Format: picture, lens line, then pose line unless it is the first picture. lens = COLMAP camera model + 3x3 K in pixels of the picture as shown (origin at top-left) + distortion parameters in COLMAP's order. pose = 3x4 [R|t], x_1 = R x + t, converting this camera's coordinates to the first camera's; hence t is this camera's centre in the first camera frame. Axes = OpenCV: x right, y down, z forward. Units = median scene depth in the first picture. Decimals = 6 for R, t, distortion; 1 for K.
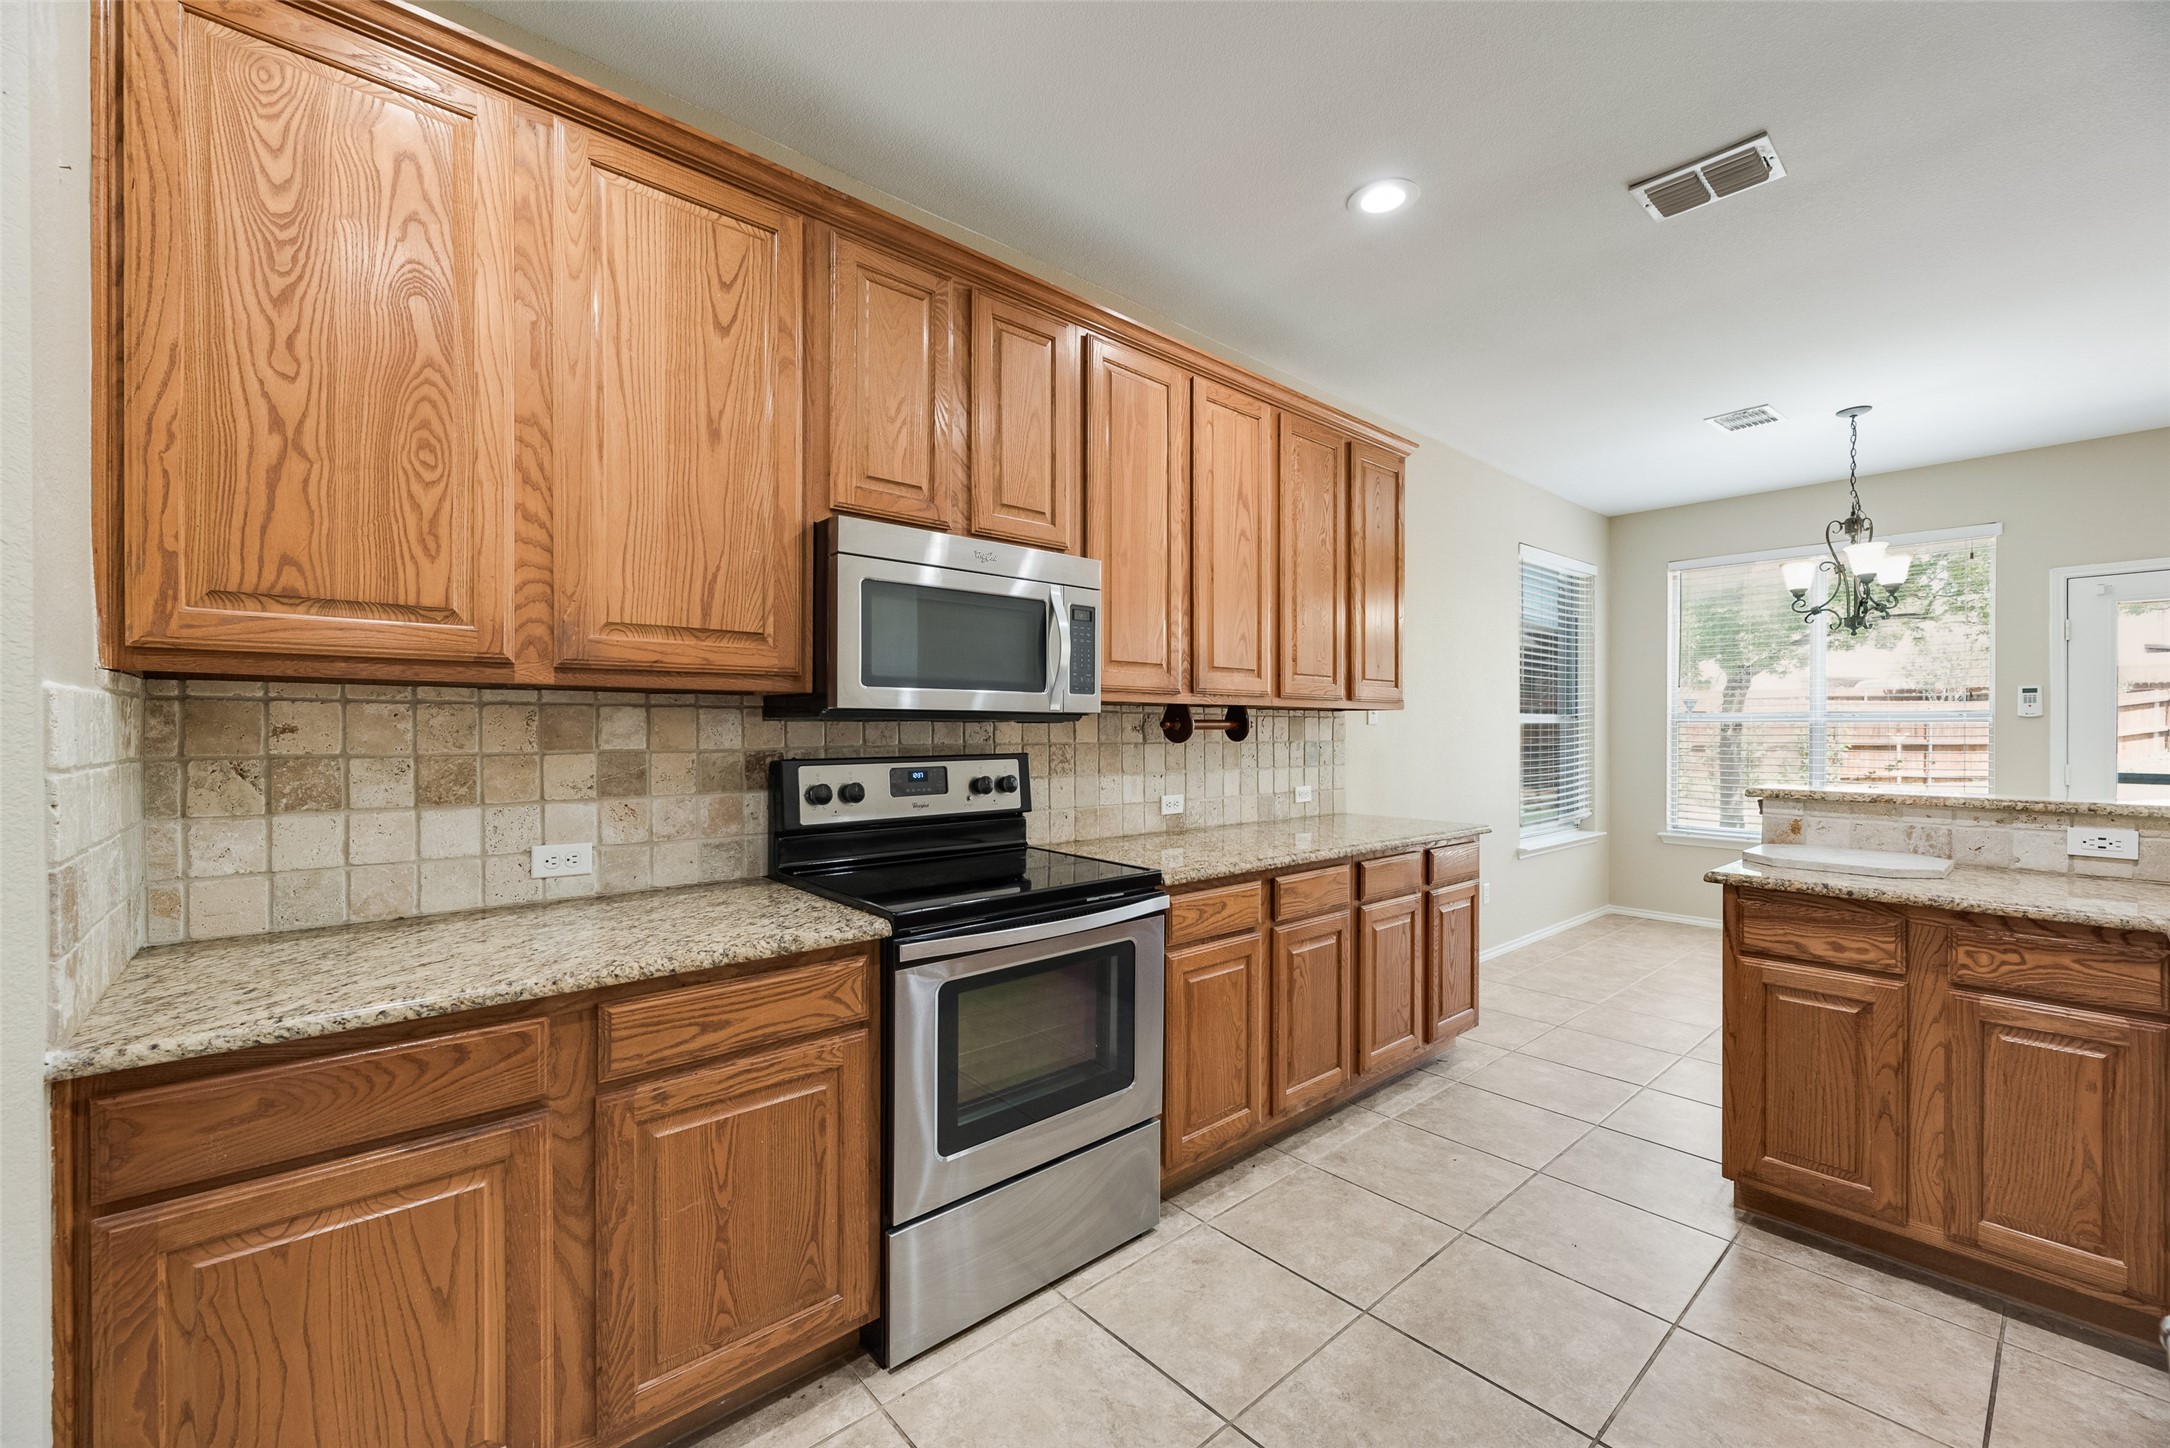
lens RADIAL K [[873.0, 0, 1082.2], [0, 873.0, 732.5], [0, 0, 1]] dist [0.002451, -0.000901]
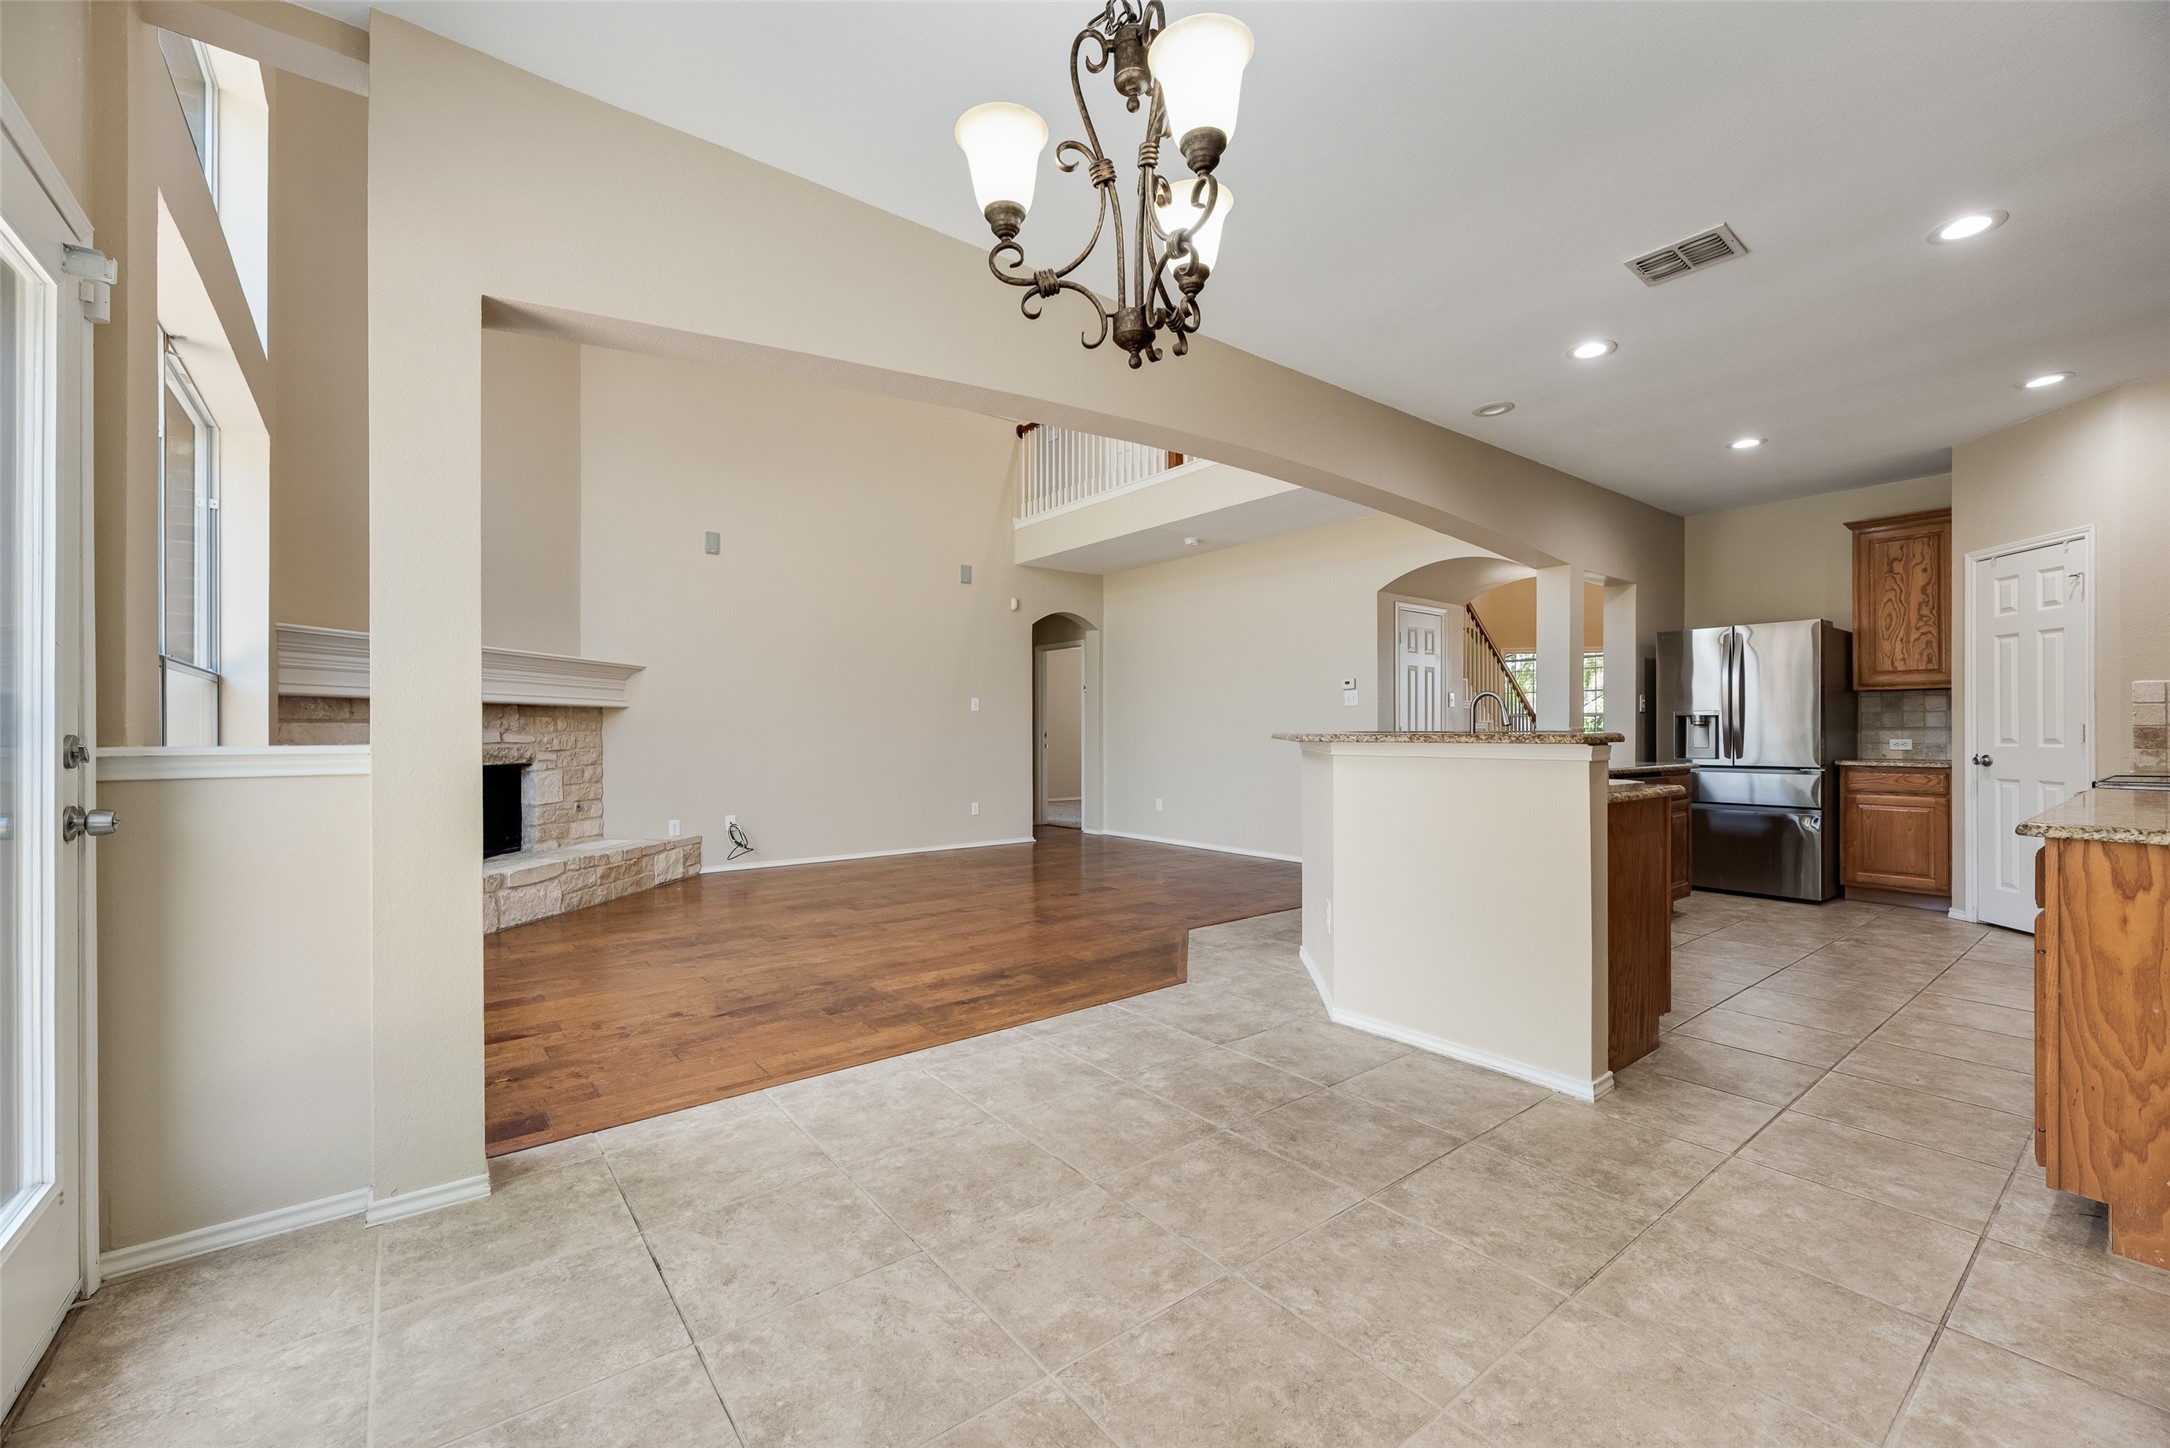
lens RADIAL K [[873.0, 0, 1083.1], [0, 873.0, 737.1], [0, 0, 1]] dist [0.002451, -0.000901]
pose [[-0.997846, -0.000226, 0.065596, 1.569081], [0.000531, 0.999933, 0.011523, 0.067345], [-0.065594, 0.011533, -0.997780, 2.428975]]
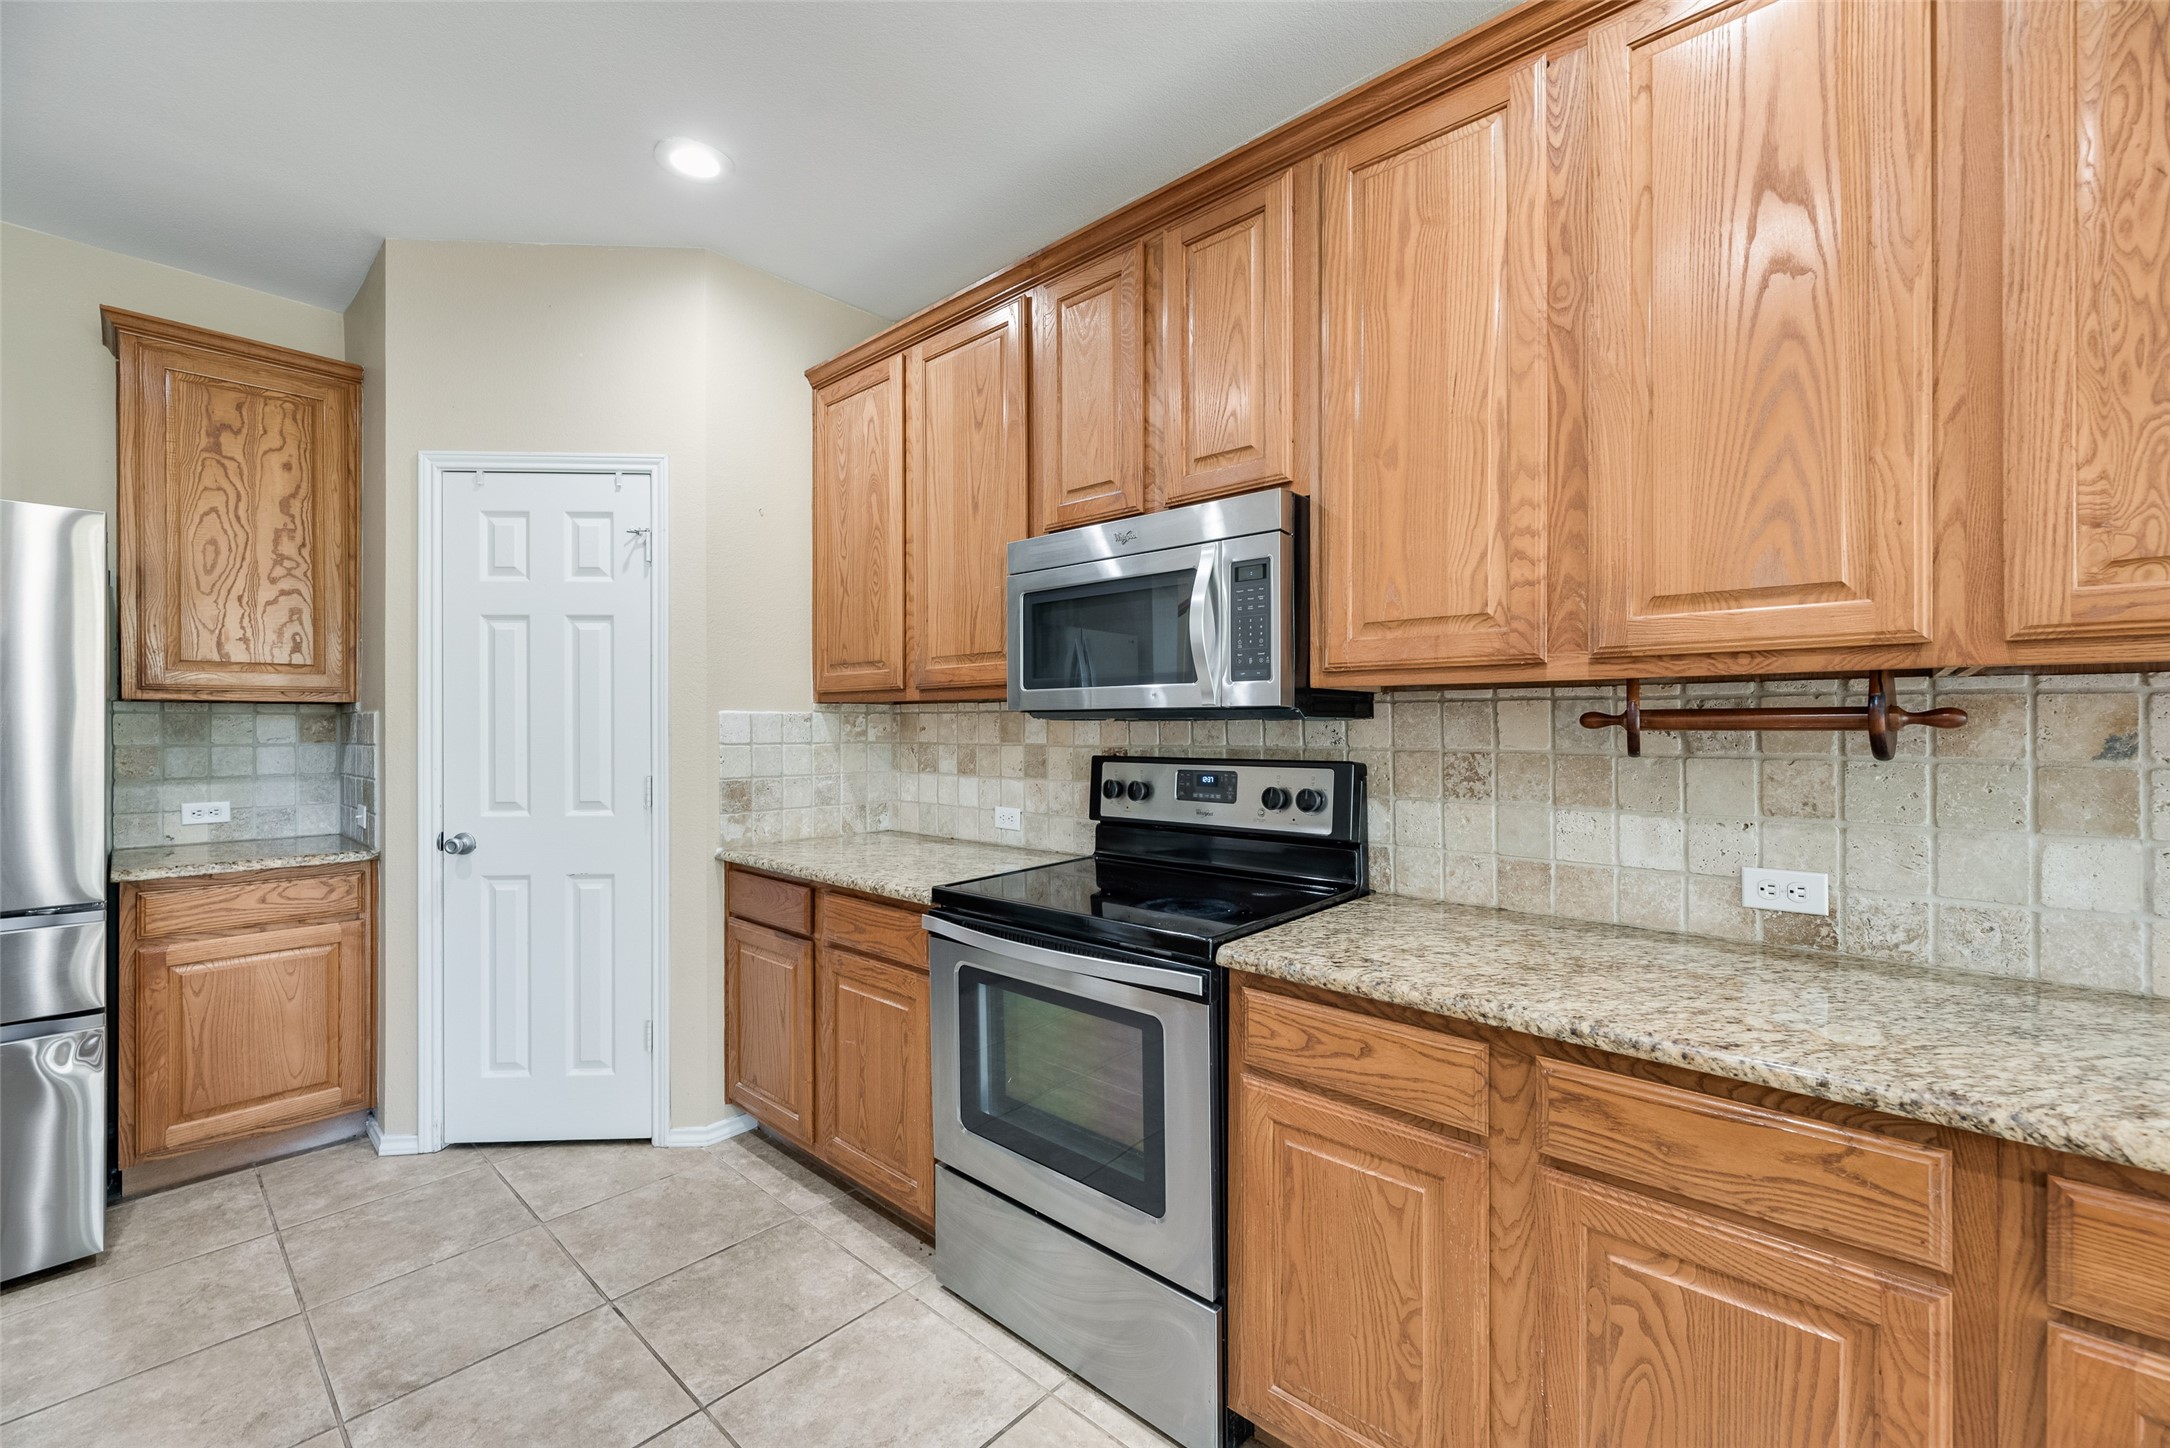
lens RADIAL K [[873.0, 0, 1076.5], [0, 873.0, 722.4], [0, 0, 1]] dist [0.002451, -0.000901]
pose [[0.115857, -0.003789, -0.993259, 0.734646], [-0.001201, 0.999991, -0.003954, -0.006804], [0.993265, 0.001651, 0.115851, 0.802868]]
